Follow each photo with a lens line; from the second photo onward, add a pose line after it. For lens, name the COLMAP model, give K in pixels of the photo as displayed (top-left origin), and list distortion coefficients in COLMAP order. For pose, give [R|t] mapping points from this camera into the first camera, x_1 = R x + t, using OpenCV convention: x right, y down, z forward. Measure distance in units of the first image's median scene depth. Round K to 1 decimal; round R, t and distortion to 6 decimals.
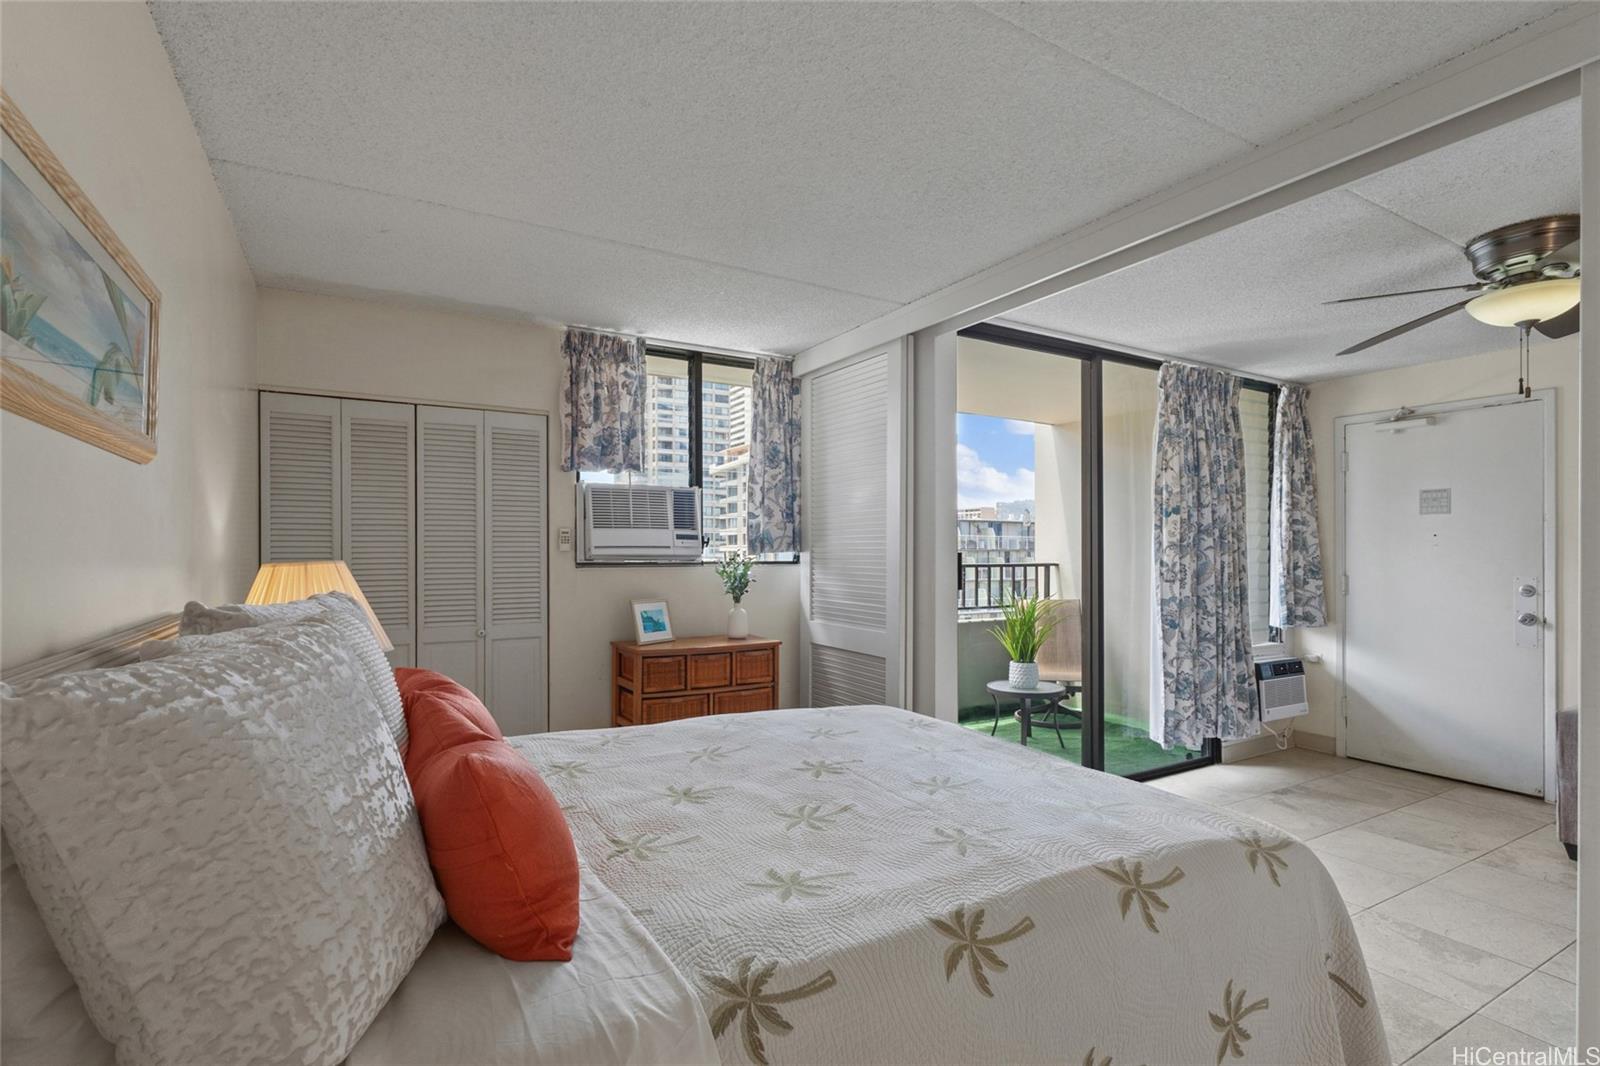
lens RADIAL K [[745.8, 0, 785.7], [0, 745.8, 548.8], [0, 0, 1]] dist [0.003980, 0.000940]
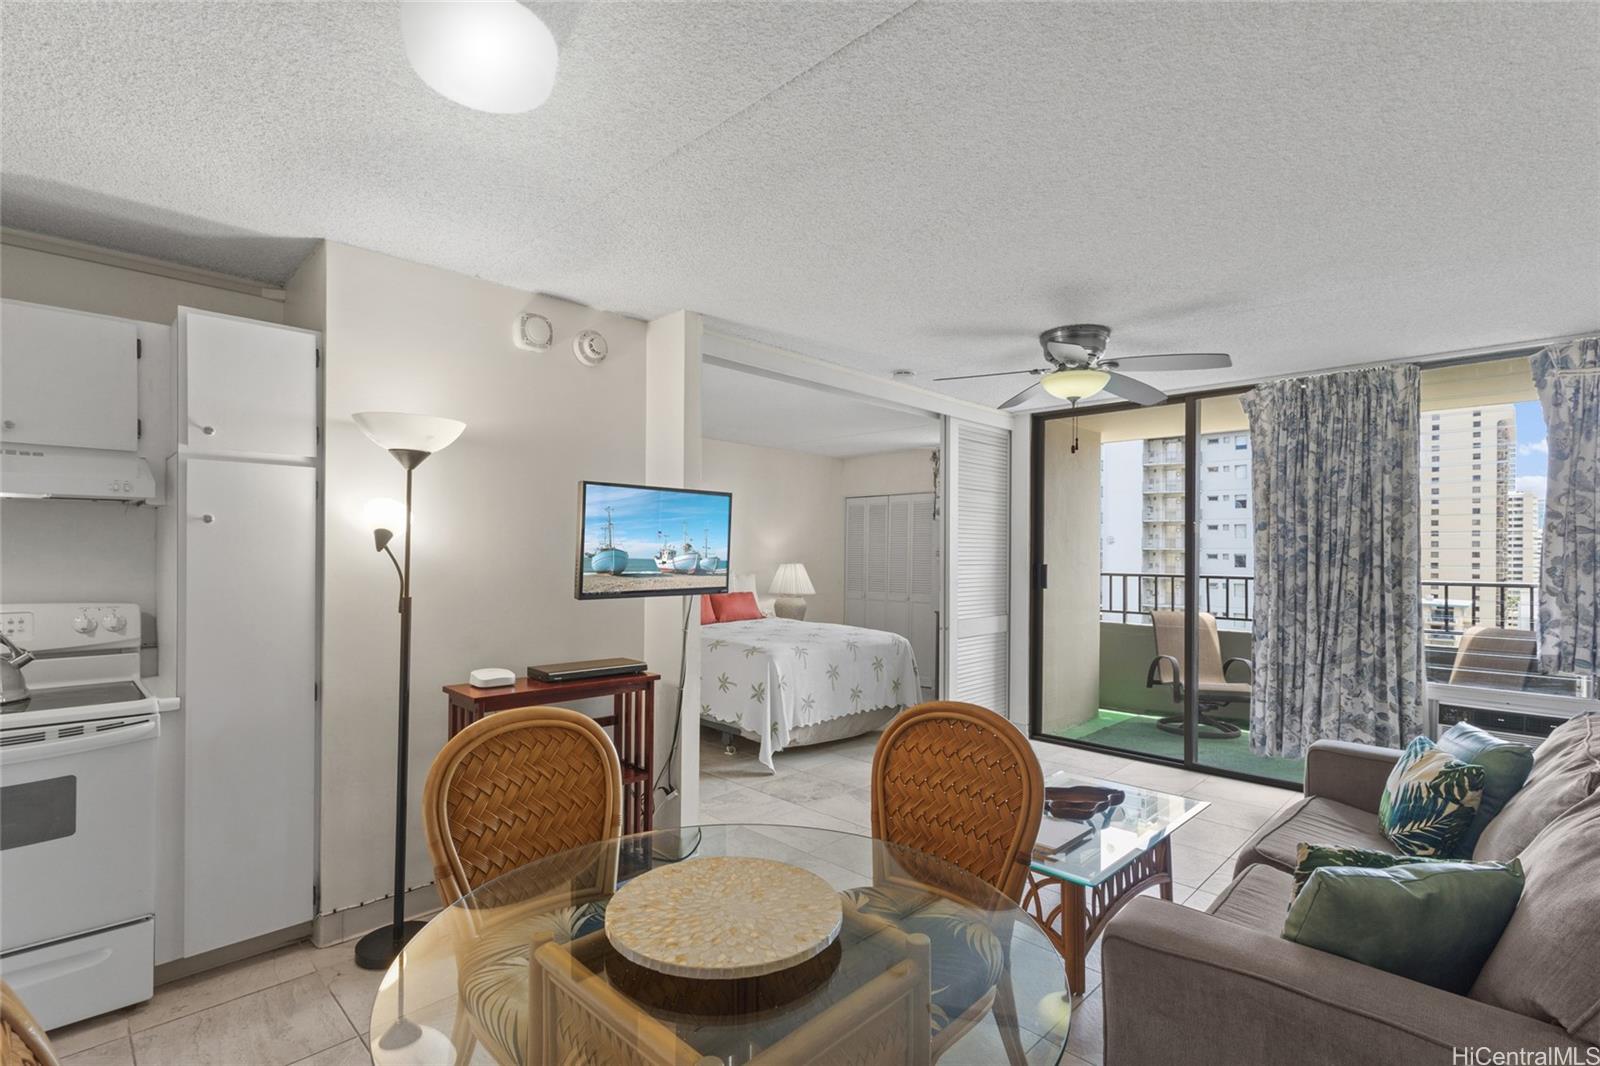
lens RADIAL K [[745.8, 0, 783.3], [0, 745.8, 546.5], [0, 0, 1]] dist [0.003980, 0.000940]
pose [[0.263720, -0.009432, -0.964553, 1.472967], [-0.004997, 0.999925, -0.011145, -0.010192], [0.964586, 0.007759, 0.263653, 0.083980]]
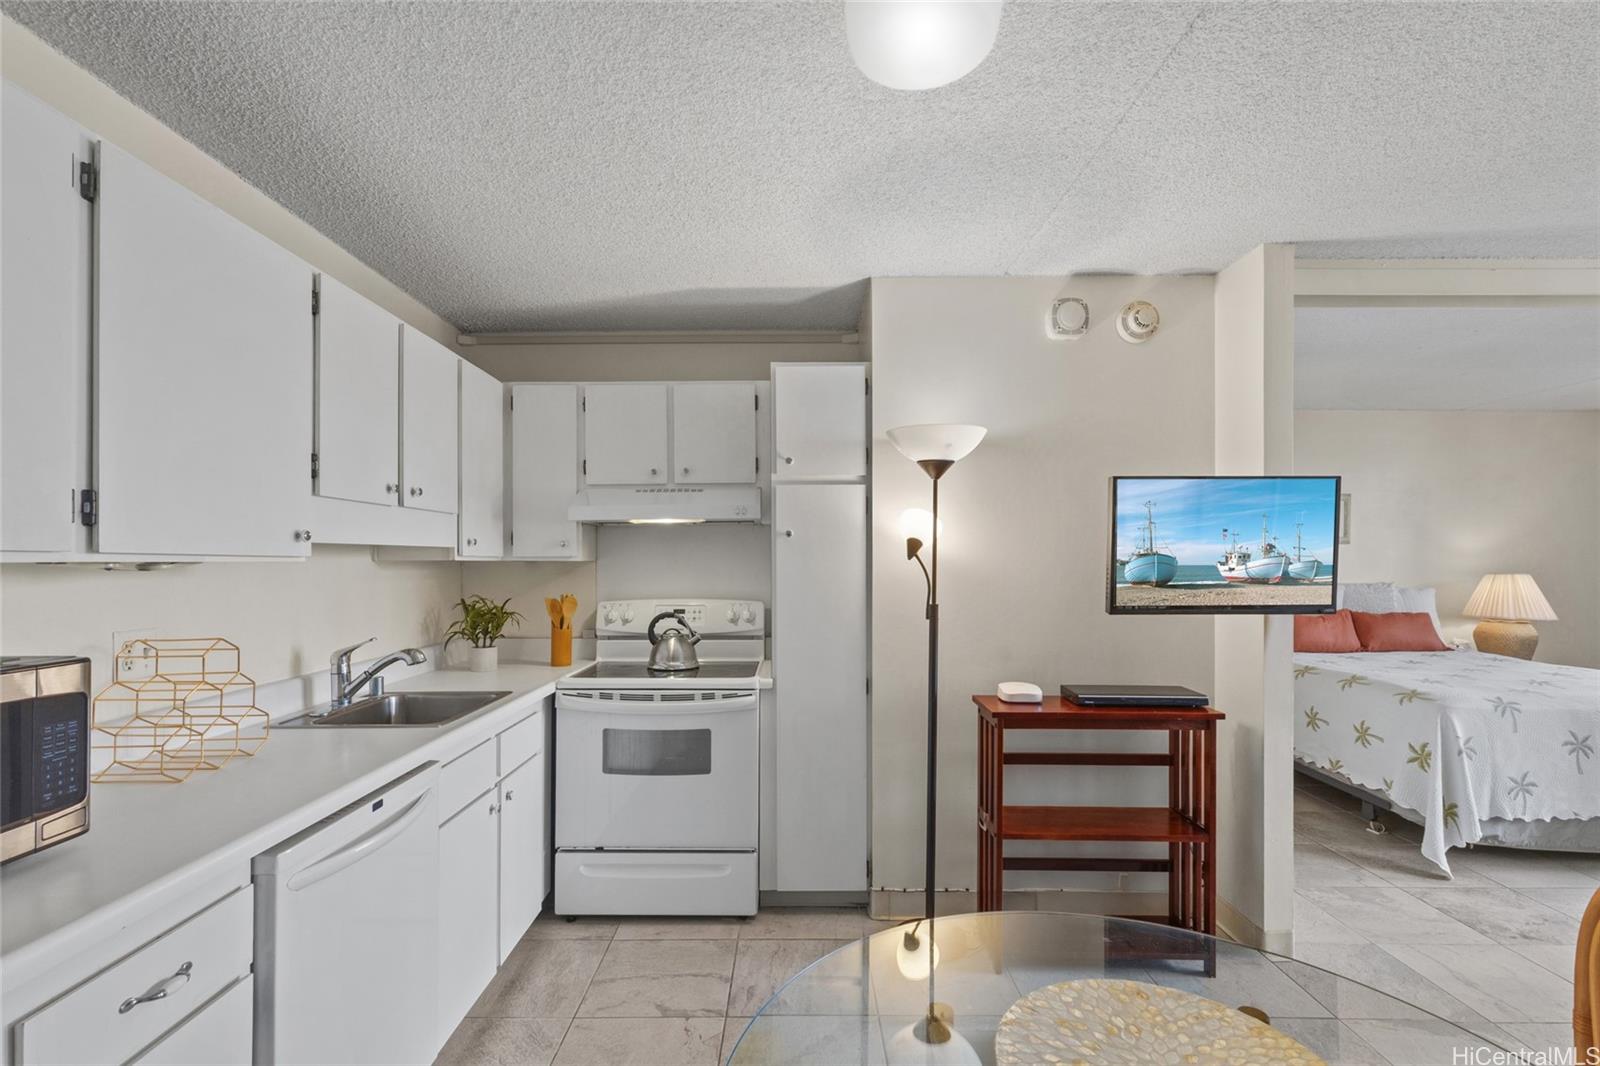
lens RADIAL K [[745.8, 0, 789.9], [0, 745.8, 555.0], [0, 0, 1]] dist [0.003980, 0.000940]
pose [[-0.492699, -0.005997, -0.870179, 1.396695], [-0.000616, 0.999978, -0.006543, -0.011521], [0.870200, -0.002688, -0.492692, 0.161149]]
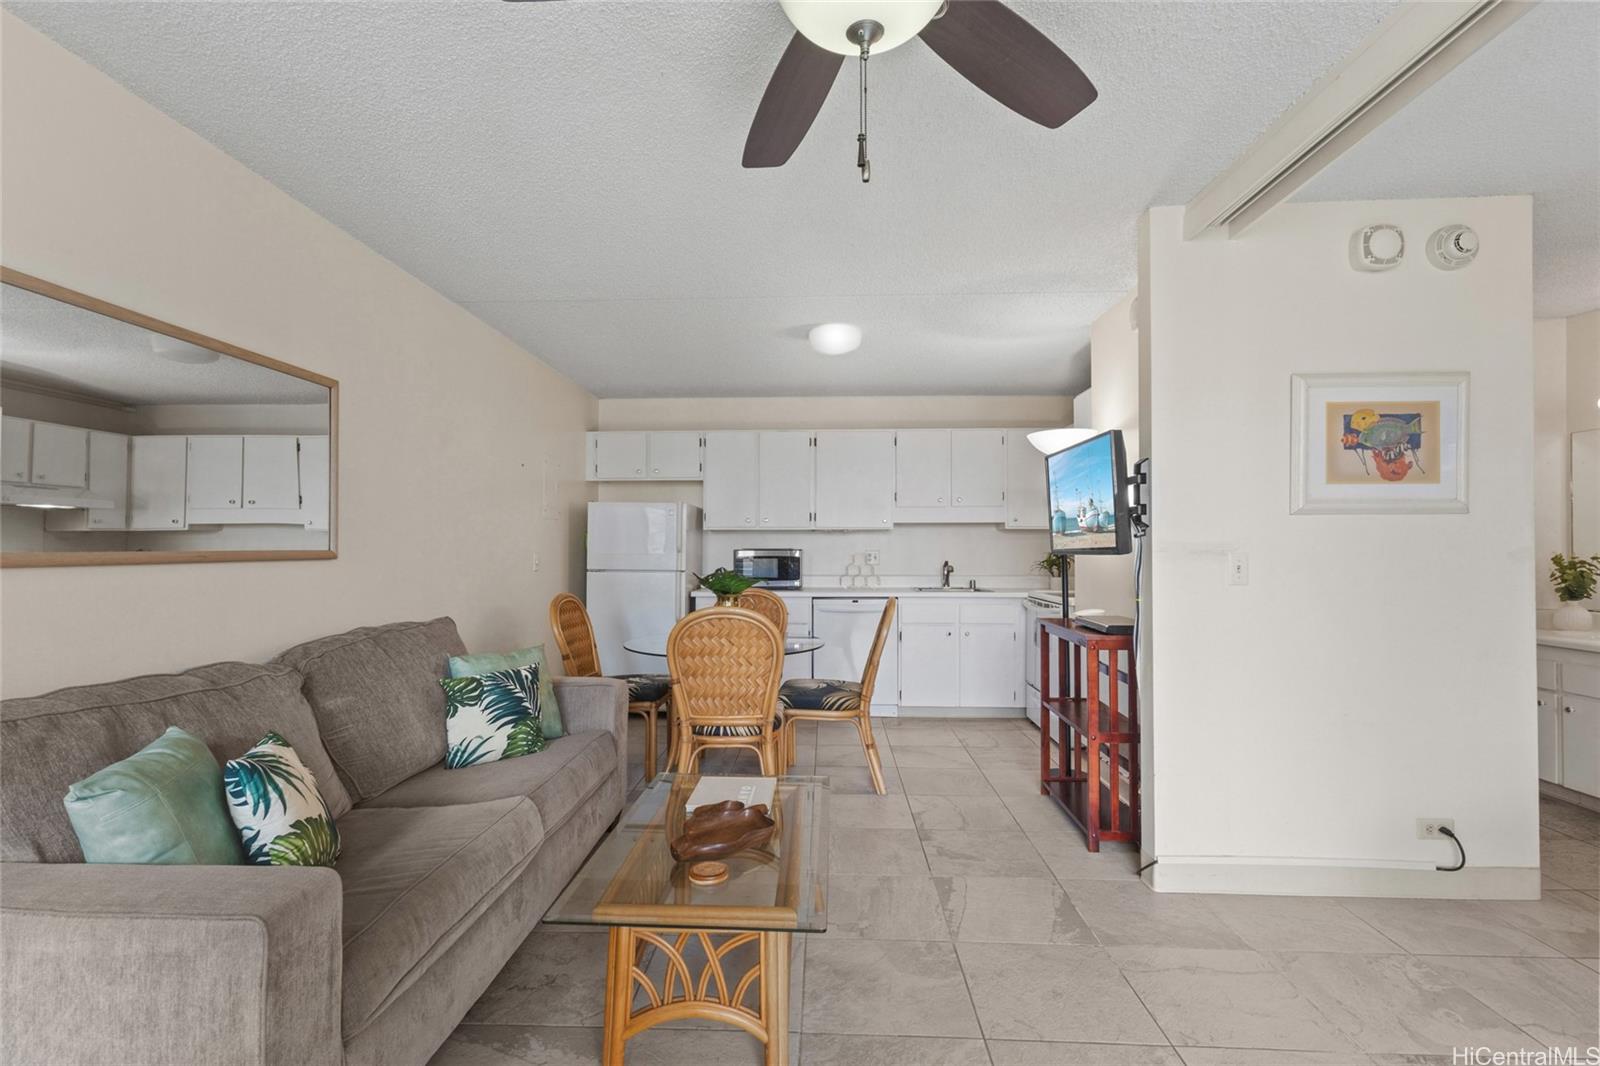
lens RADIAL K [[745.8, 0, 797.6], [0, 745.8, 541.8], [0, 0, 1]] dist [0.003980, 0.000940]
pose [[-0.851059, 0.001355, 0.525069, 0.517770], [-0.004346, 0.999944, -0.009624, 0.030870], [-0.525053, -0.010473, -0.851005, 0.978712]]
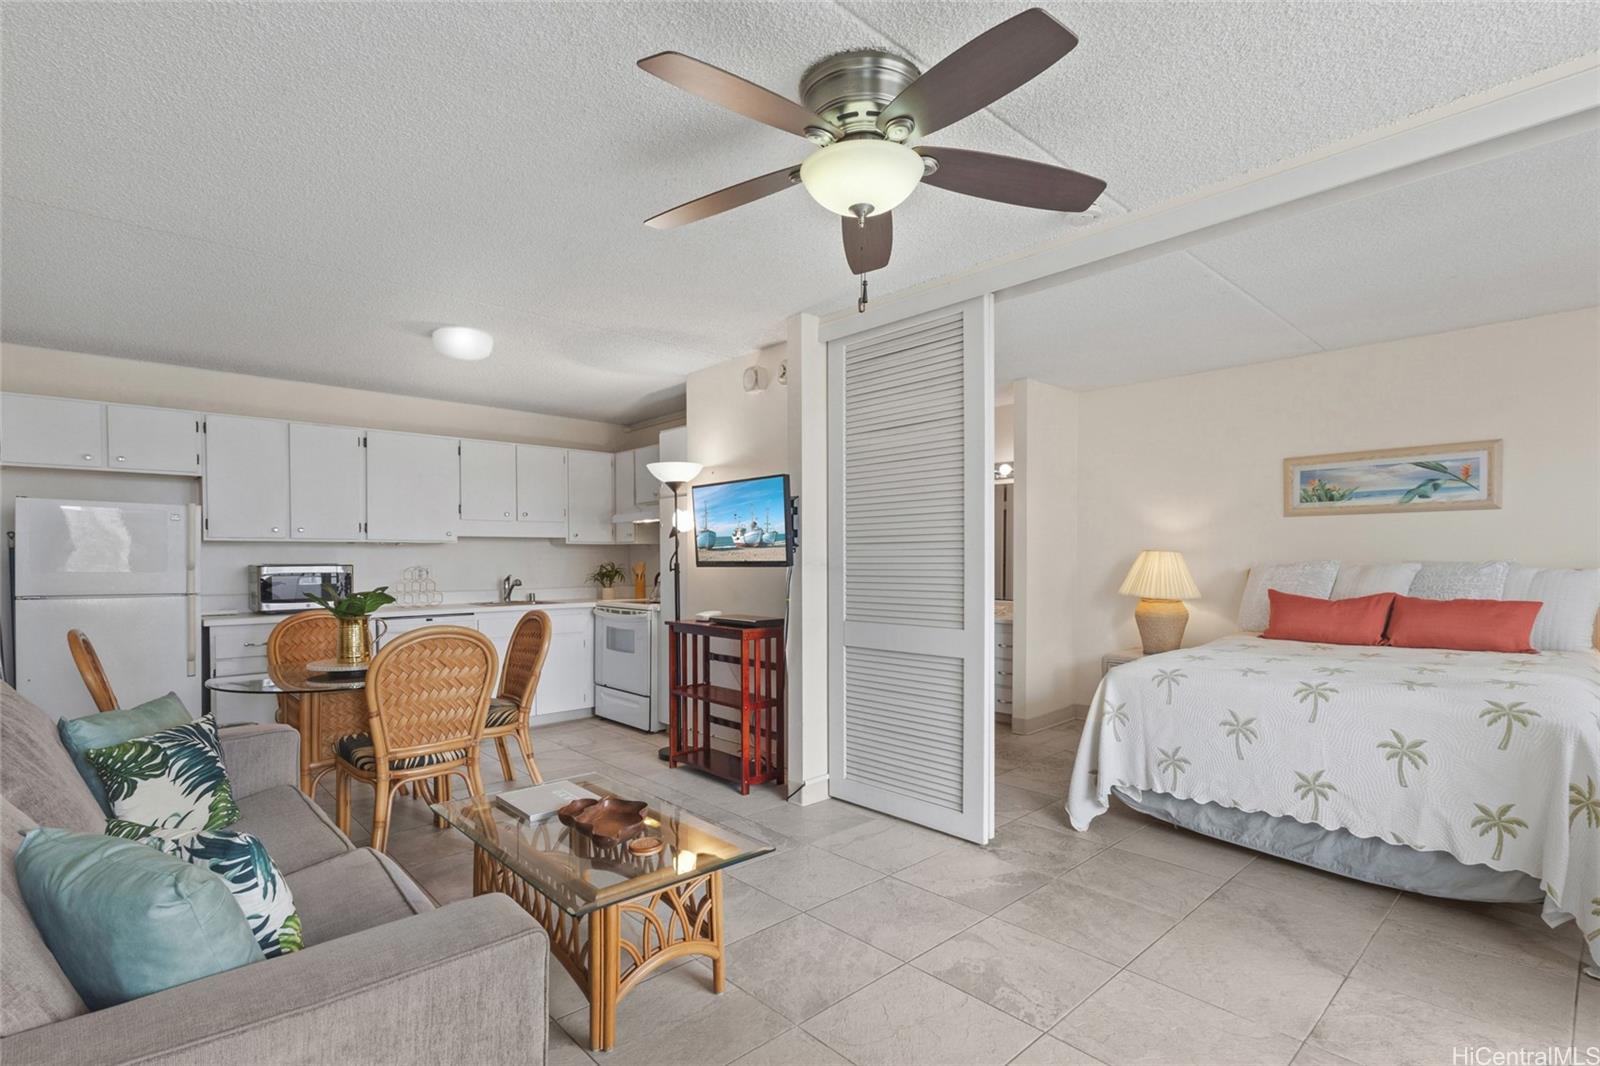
lens RADIAL K [[745.8, 0, 791.1], [0, 745.8, 572.1], [0, 0, 1]] dist [0.003980, 0.000940]
pose [[-0.973464, 0.004330, -0.228801, 0.836041], [0.001457, 0.999918, 0.012723, 0.029291], [0.228838, 0.012052, -0.973390, 1.149021]]
